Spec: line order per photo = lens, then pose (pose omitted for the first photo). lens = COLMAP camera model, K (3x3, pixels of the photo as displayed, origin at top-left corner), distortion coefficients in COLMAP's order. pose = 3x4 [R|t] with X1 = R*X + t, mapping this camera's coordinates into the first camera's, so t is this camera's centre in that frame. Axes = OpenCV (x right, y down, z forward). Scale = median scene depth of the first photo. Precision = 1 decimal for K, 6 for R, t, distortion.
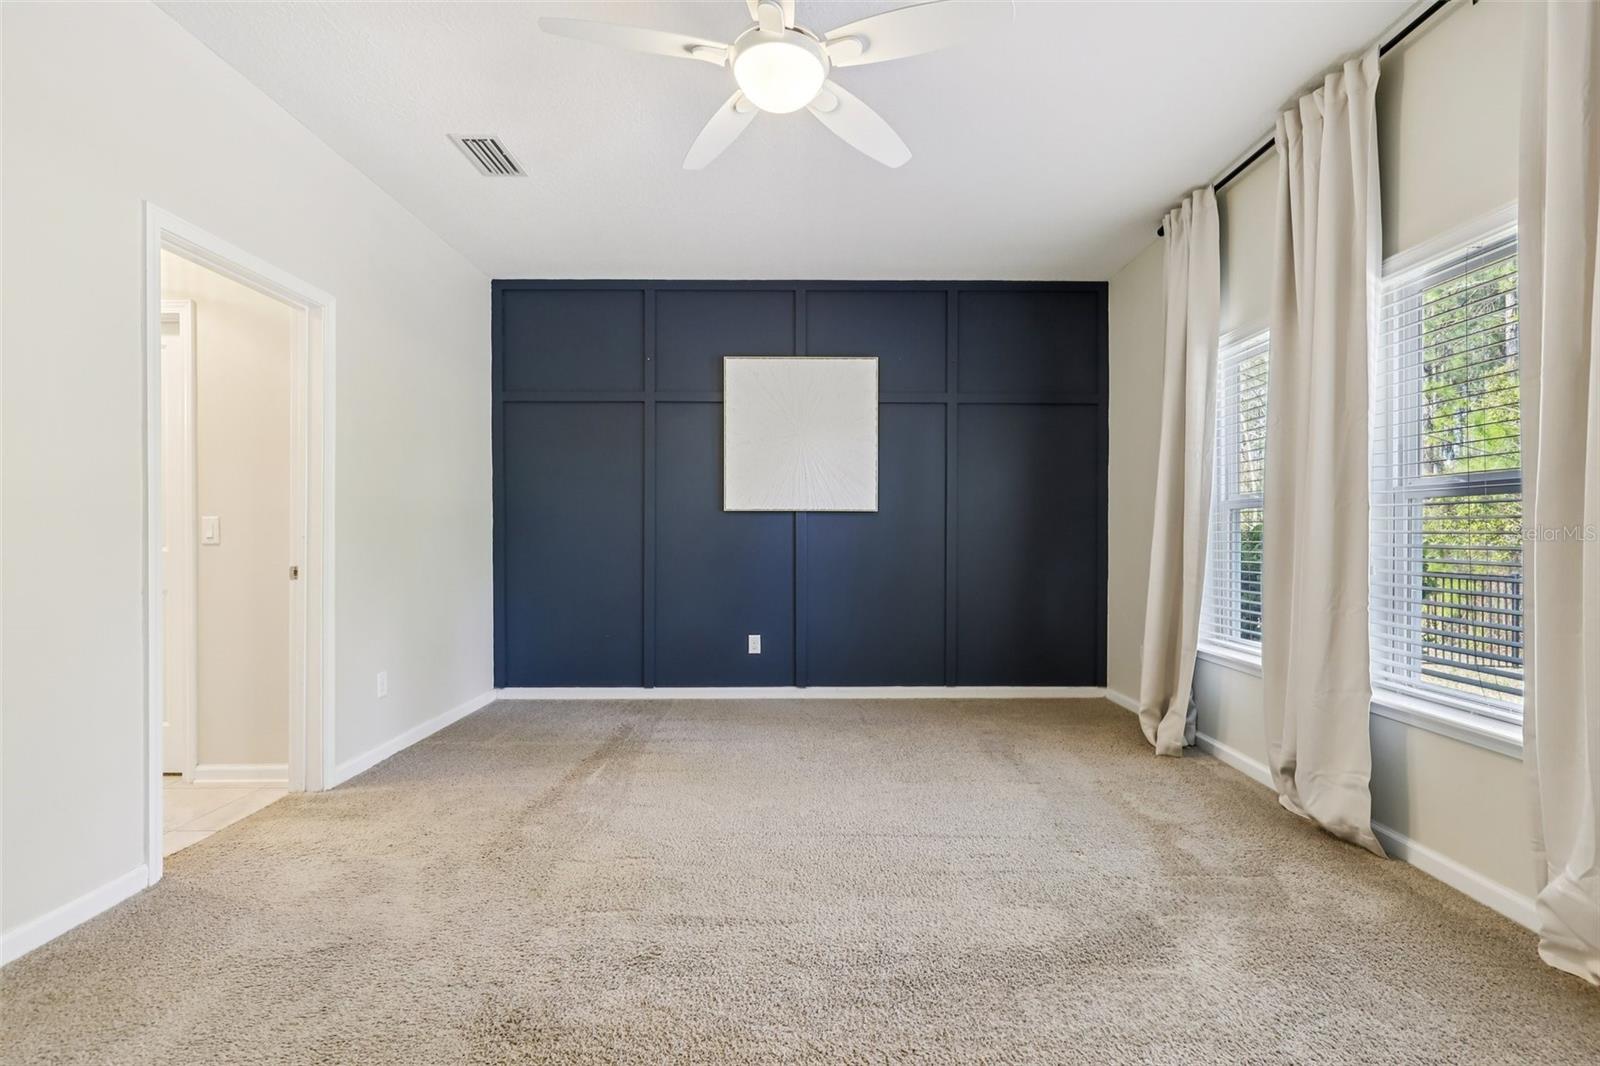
lens RADIAL K [[724.8, 0, 800.6], [0, 724.8, 533.4], [0, 0, 1]] dist [-0.001772, 0.000151]
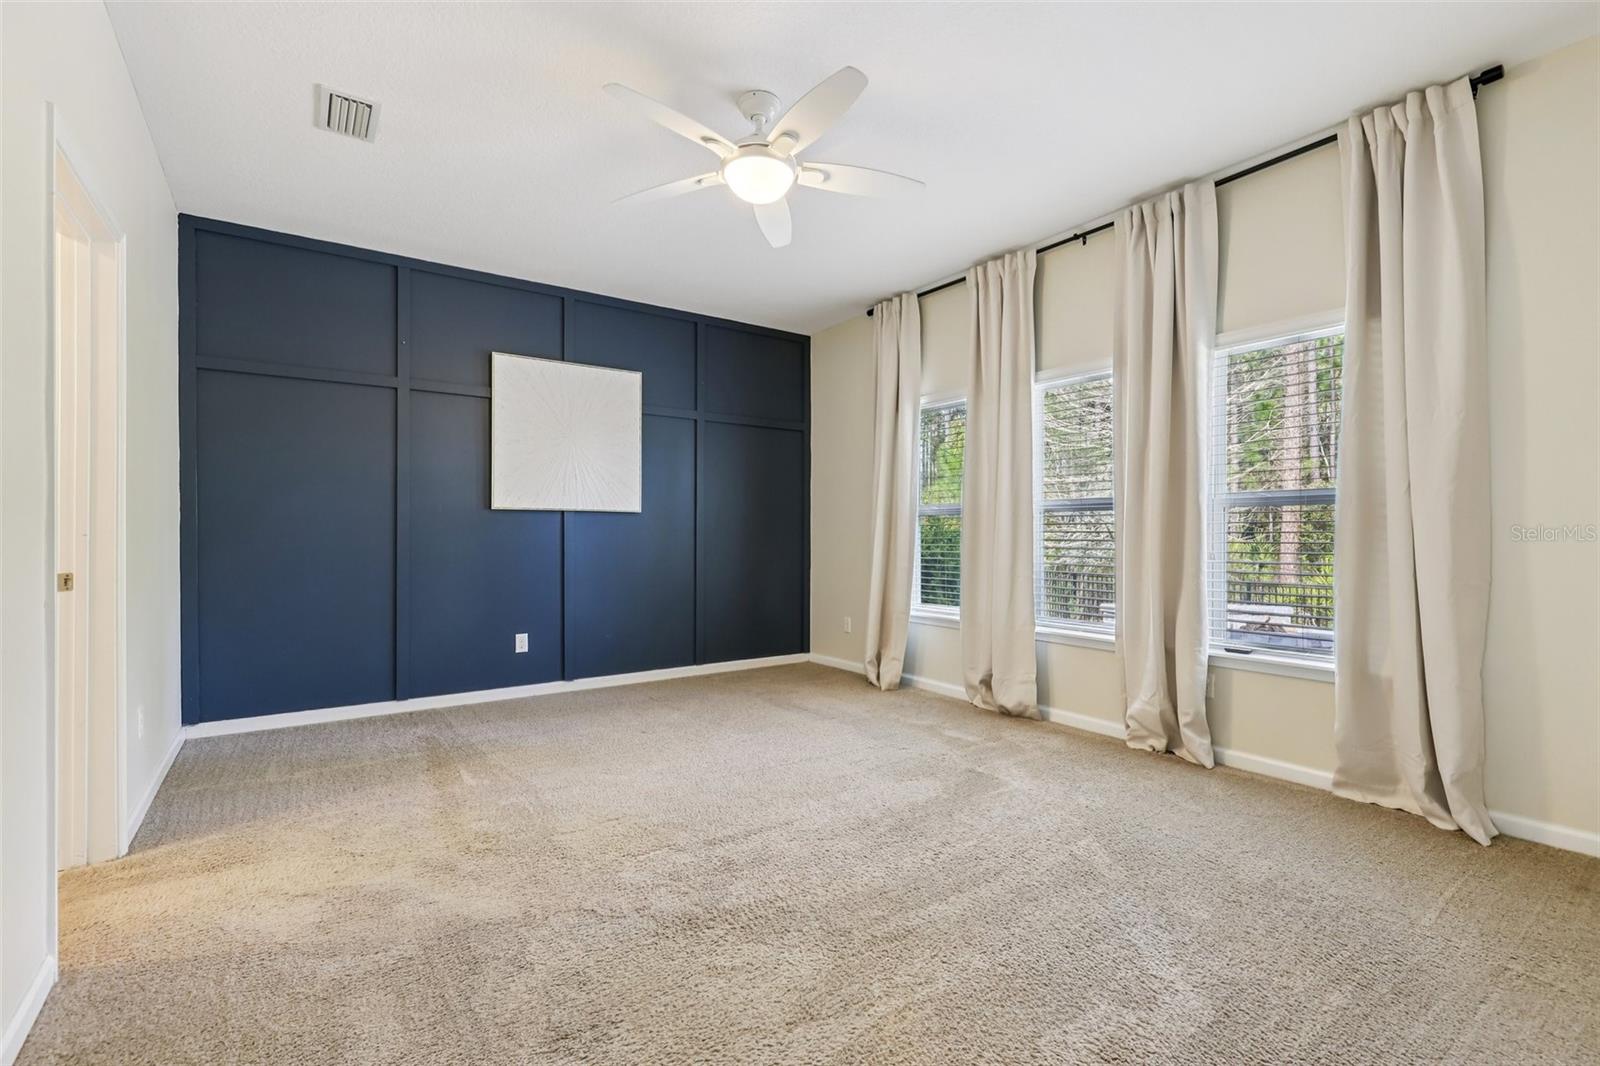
lens RADIAL K [[724.8, 0, 809.1], [0, 724.8, 532.0], [0, 0, 1]] dist [-0.001772, 0.000151]
pose [[0.819517, 0.001598, 0.573053, -0.495420], [-0.000583, 0.999998, -0.001954, 0.002052], [-0.573054, 0.001267, 0.819516, -0.077109]]
